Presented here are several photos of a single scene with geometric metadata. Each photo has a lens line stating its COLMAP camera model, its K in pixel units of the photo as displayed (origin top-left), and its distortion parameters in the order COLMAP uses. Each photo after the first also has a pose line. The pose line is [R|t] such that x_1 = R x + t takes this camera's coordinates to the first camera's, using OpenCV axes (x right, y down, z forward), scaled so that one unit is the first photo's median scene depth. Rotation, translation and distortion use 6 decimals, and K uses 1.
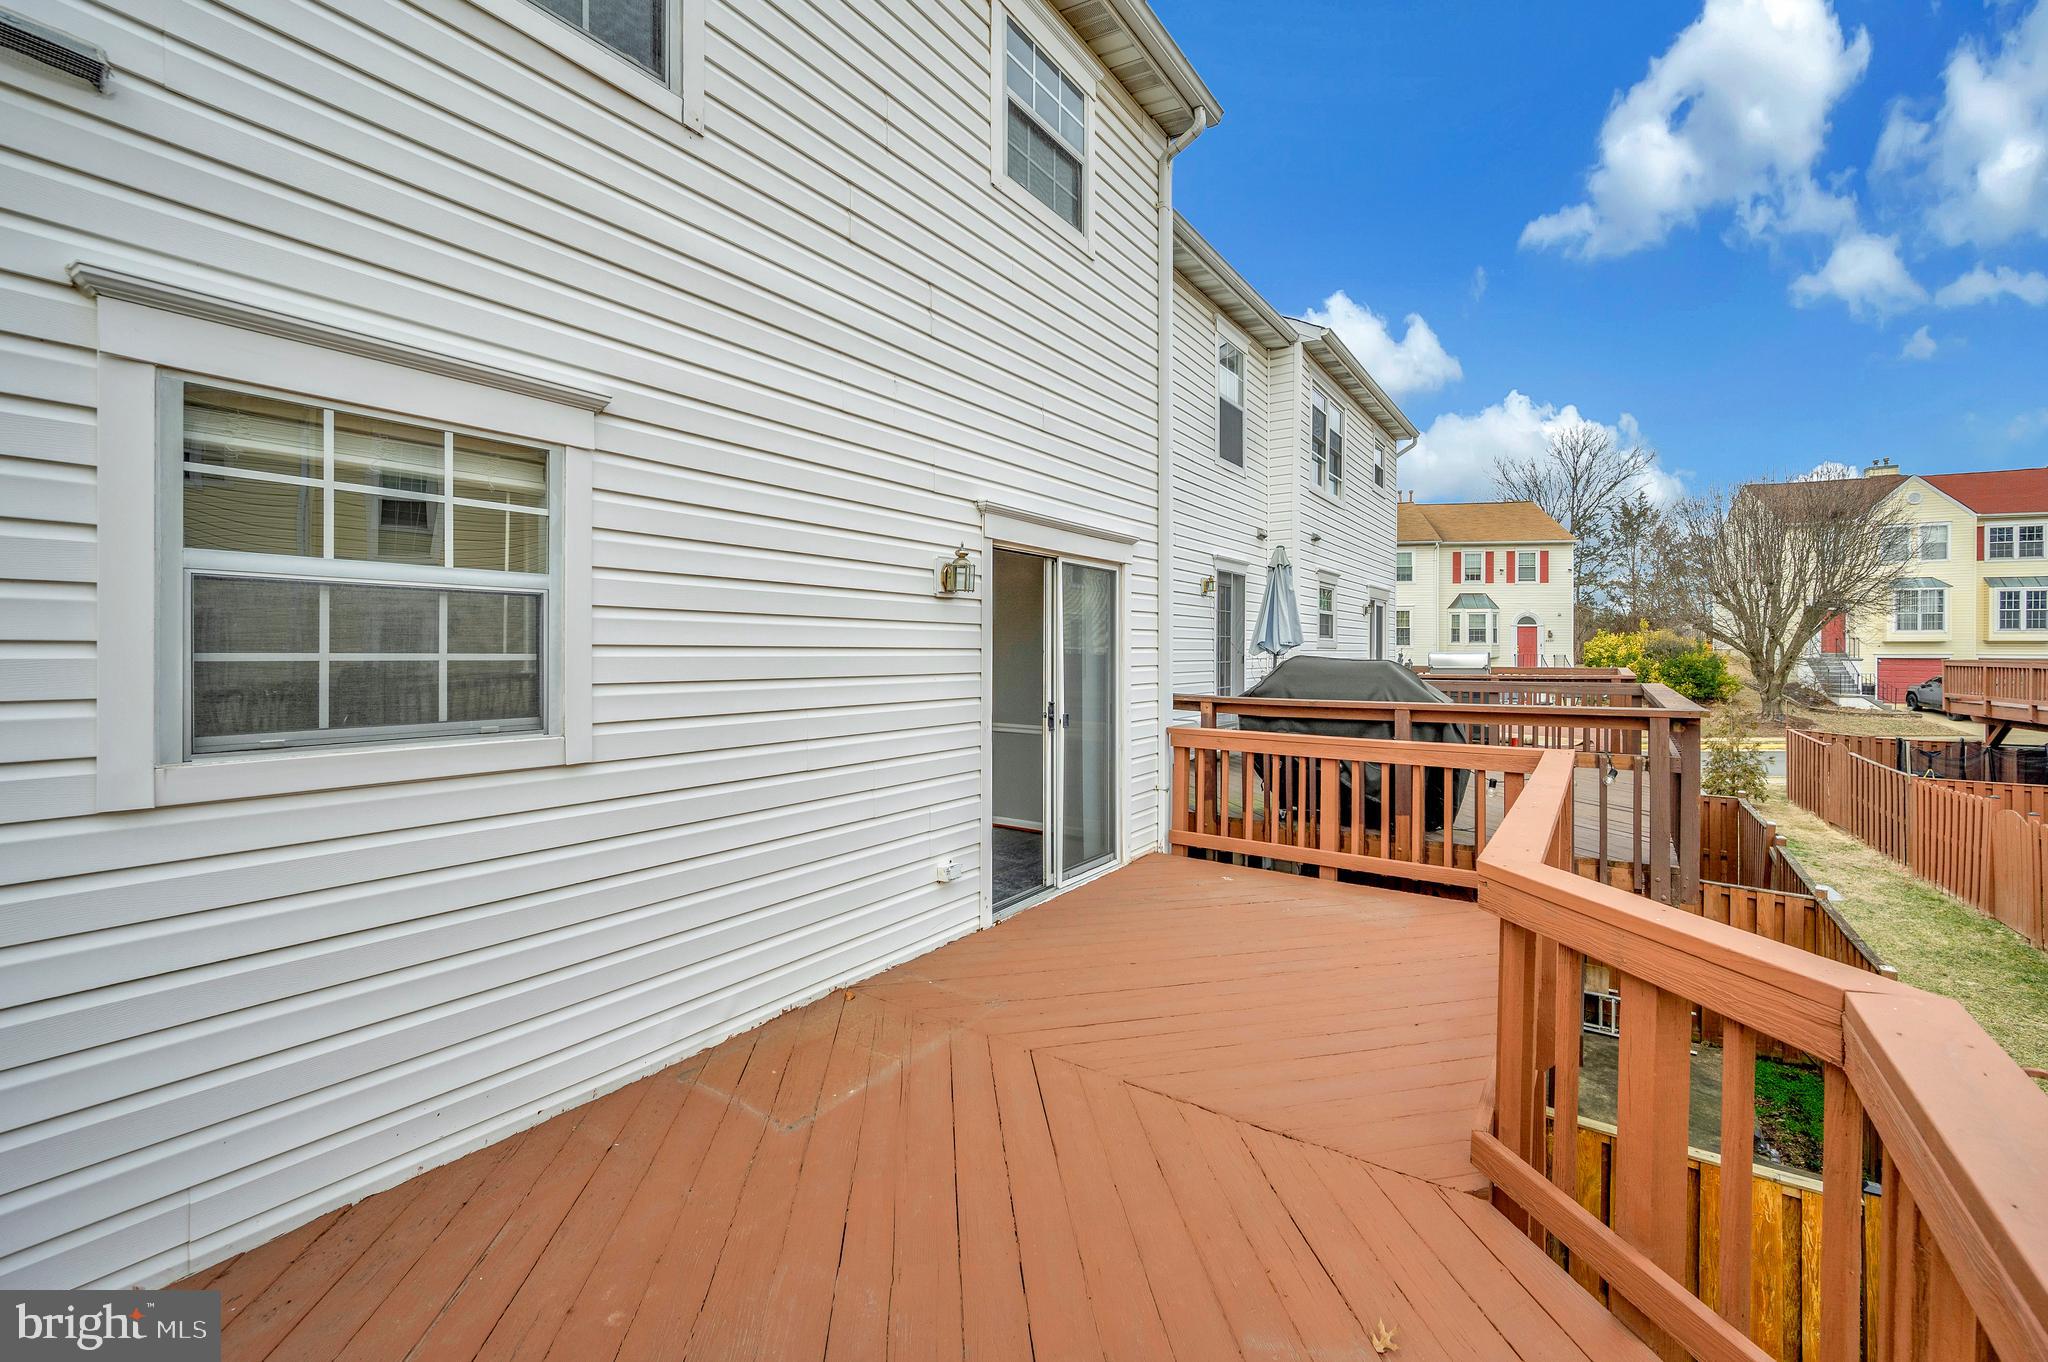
lens RADIAL K [[841.7, 0, 1023.0], [0, 841.7, 673.9], [0, 0, 1]] dist [-0.000253, -0.000234]
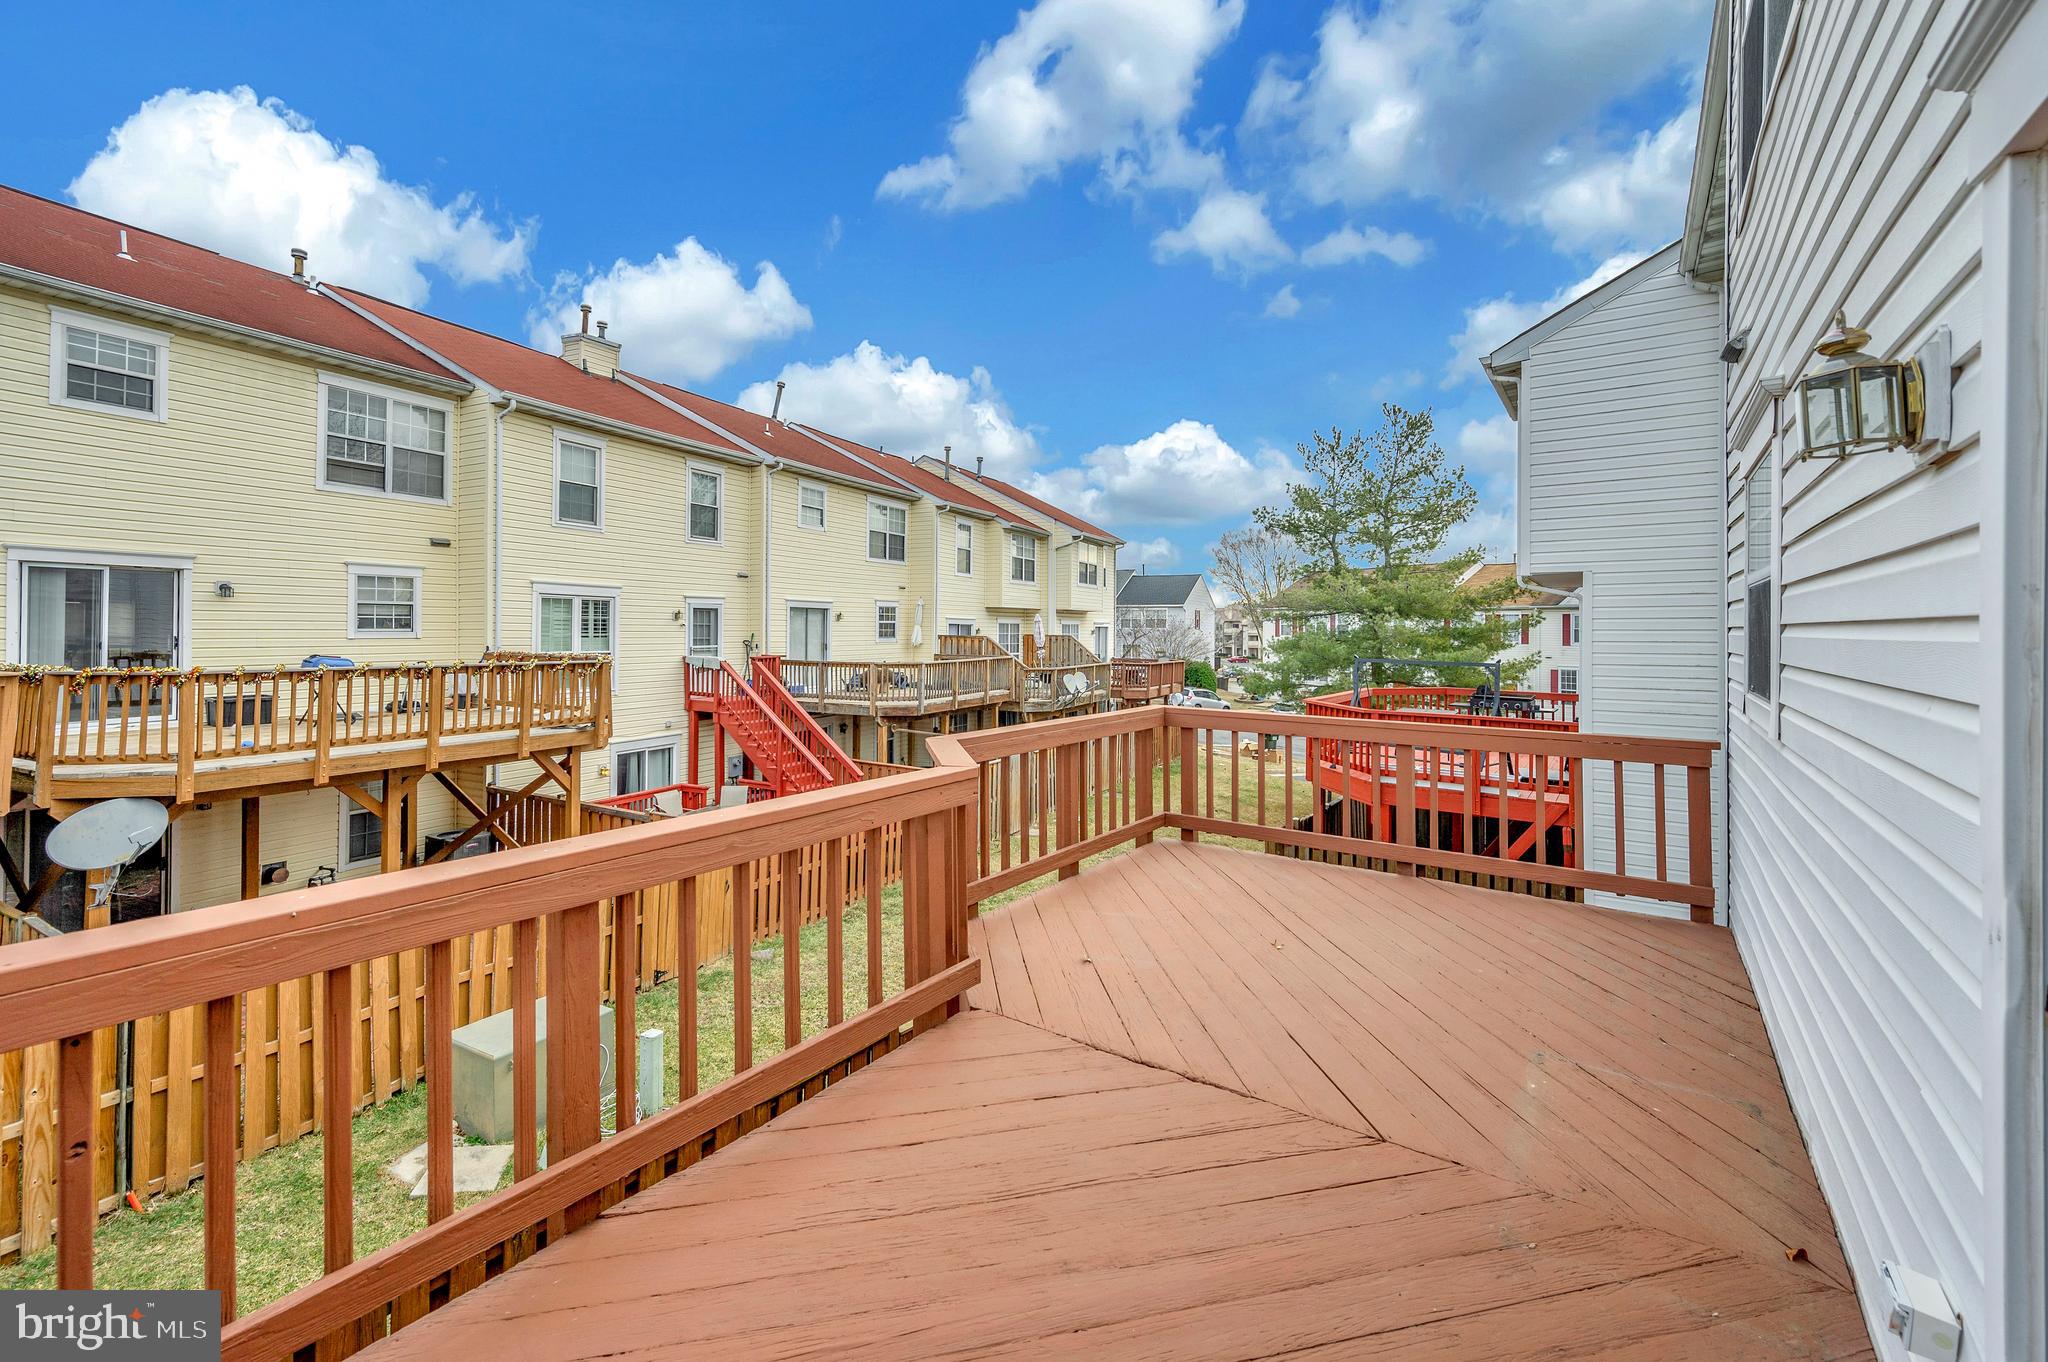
lens RADIAL K [[841.7, 0, 1037.9], [0, 841.7, 623.7], [0, 0, 1]] dist [-0.000253, -0.000234]
pose [[0.999778, 0.021043, 0.000402, 0.784404], [-0.021033, 0.999642, -0.016518, 0.006314], [-0.000749, 0.016506, 0.999863, 0.019803]]
